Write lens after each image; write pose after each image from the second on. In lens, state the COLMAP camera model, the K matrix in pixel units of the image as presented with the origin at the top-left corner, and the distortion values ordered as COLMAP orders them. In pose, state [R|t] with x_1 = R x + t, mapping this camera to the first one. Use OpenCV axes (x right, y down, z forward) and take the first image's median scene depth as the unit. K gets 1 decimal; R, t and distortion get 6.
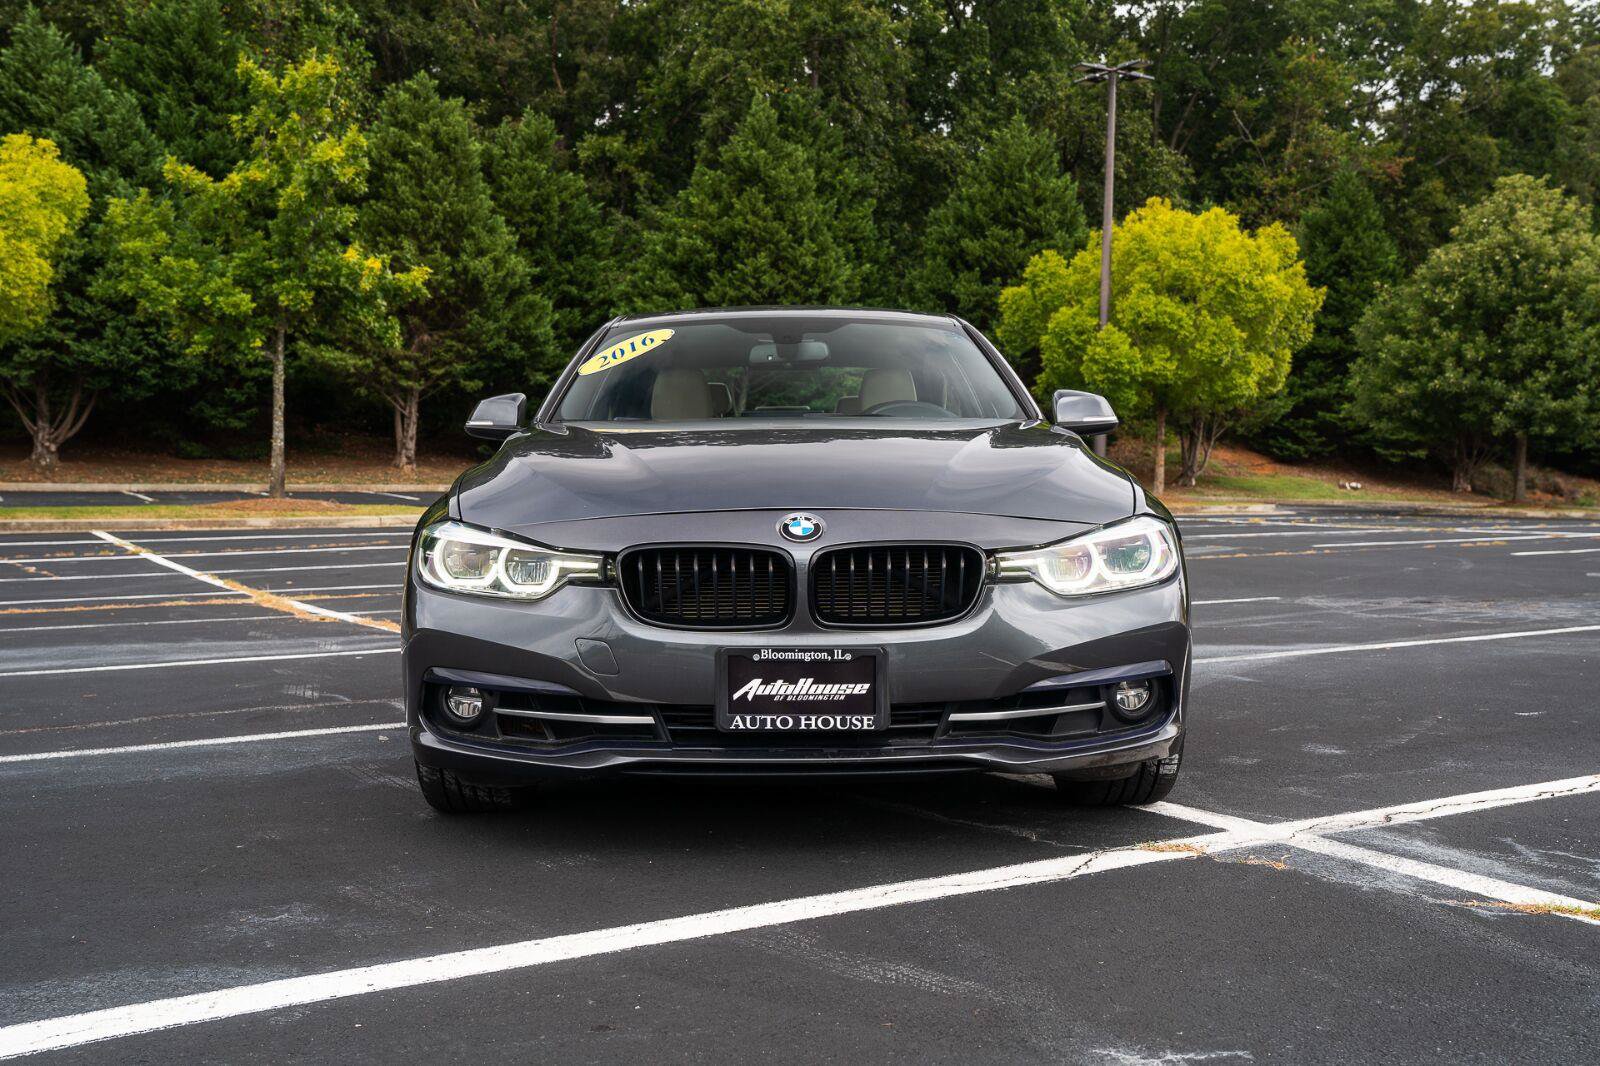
lens RADIAL K [[1553.7, 0, 792.3], [0, 1553.7, 559.3], [0, 0, 1]] dist [-0.006562, 0.122343]
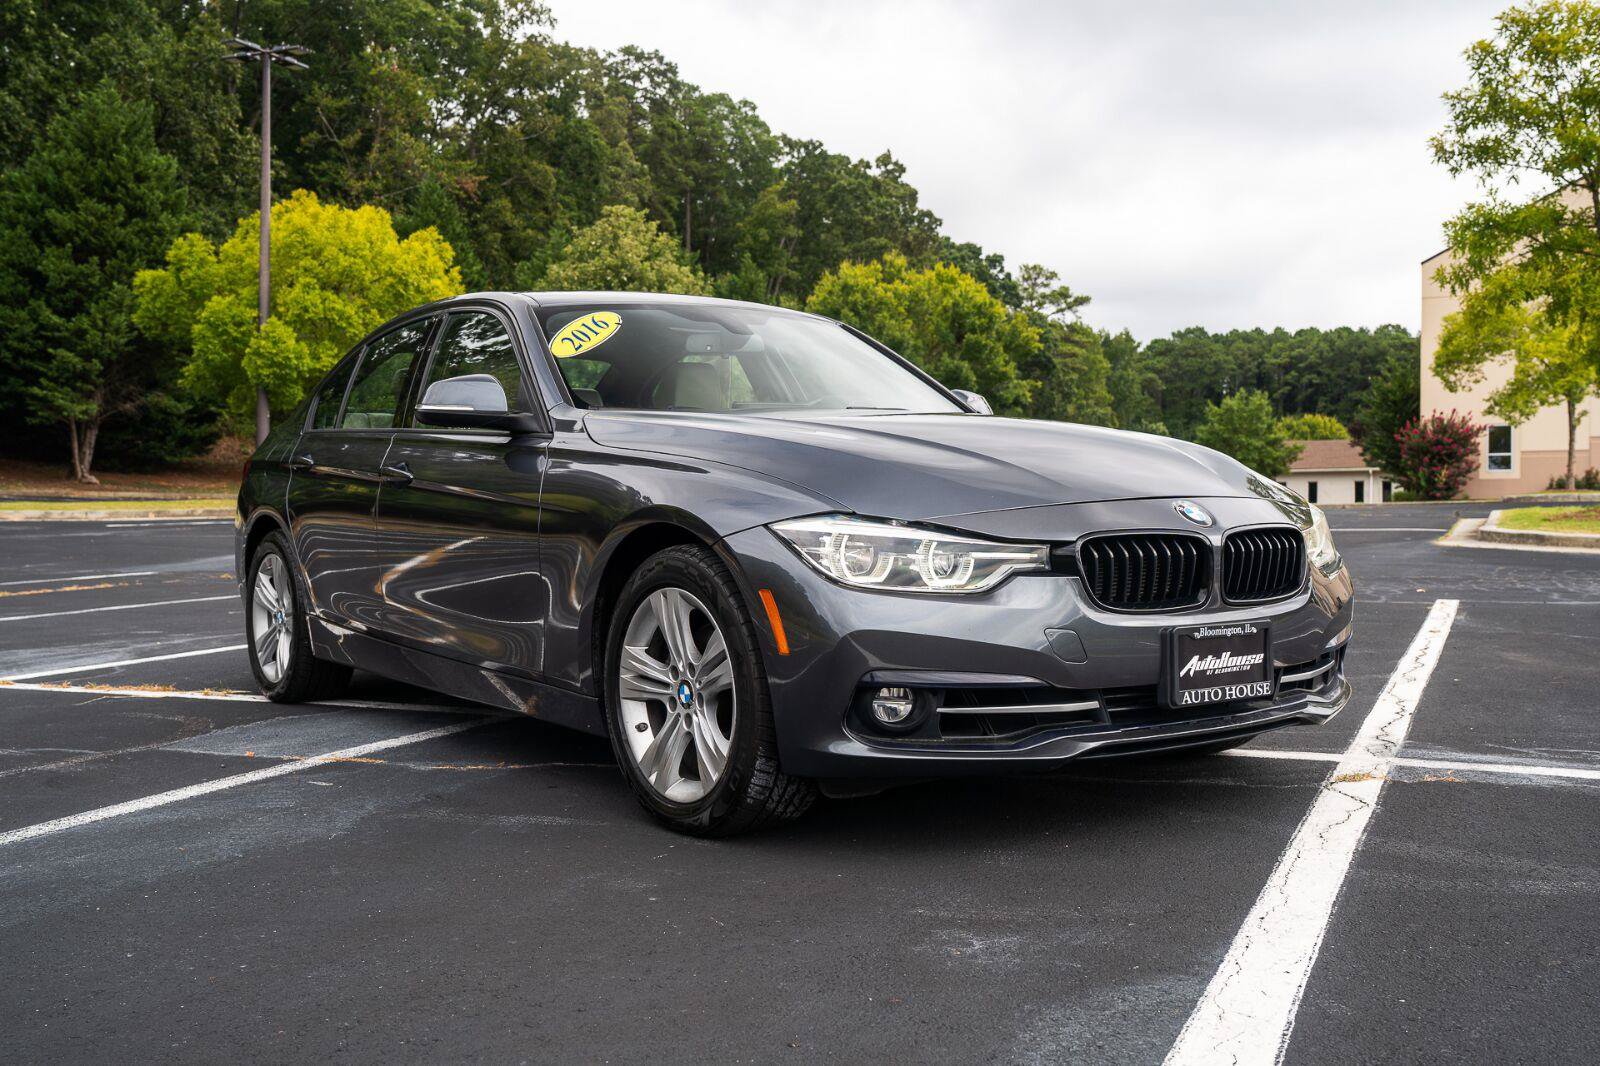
lens RADIAL K [[1553.7, 0, 792.3], [0, 1553.7, 559.3], [0, 0, 1]] dist [-0.006562, 0.122343]
pose [[0.820352, -0.031308, 0.571001, -0.060601], [0.031323, 0.999461, 0.009799, -0.000604], [-0.571000, 0.009846, 0.820891, 0.019728]]
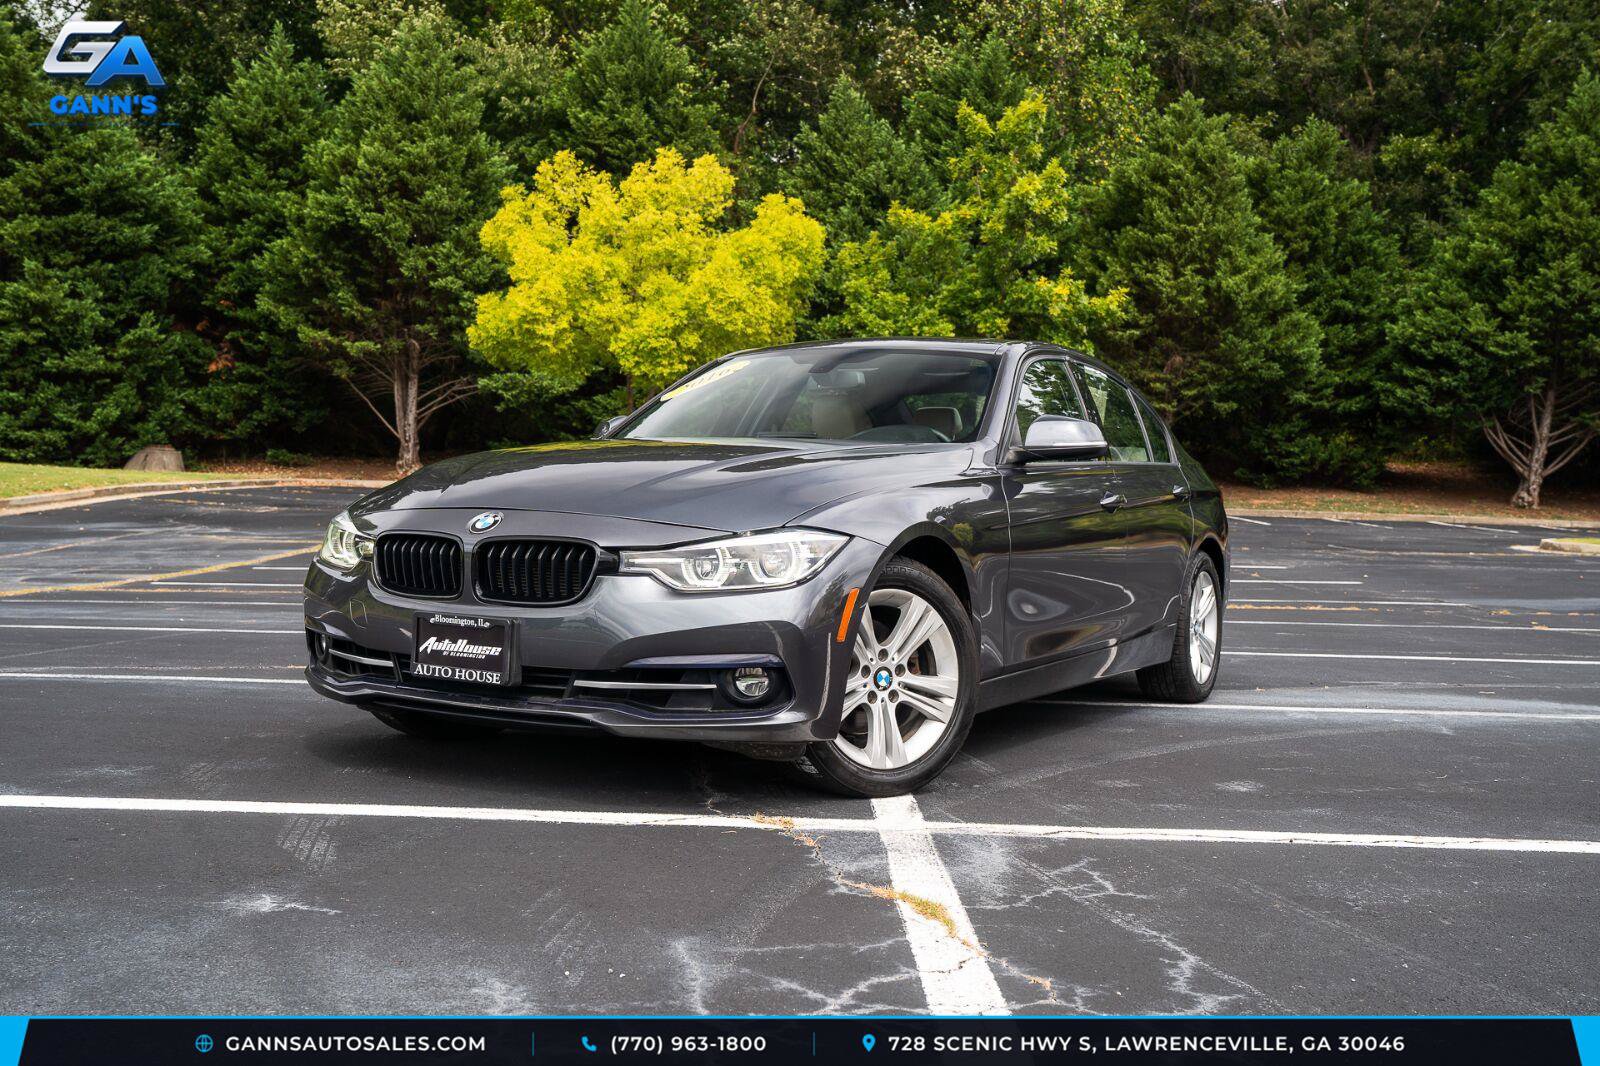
lens RADIAL K [[1579.8, 0, 774.2], [0, 1579.8, 565.1], [0, 0, 1]] dist [-0.008107, 0.119047]
pose [[0.859777, 0.048036, -0.508406, 0.062446], [-0.053936, 0.998539, 0.003133, -0.000165], [0.507814, 0.024727, 0.861112, 0.000808]]
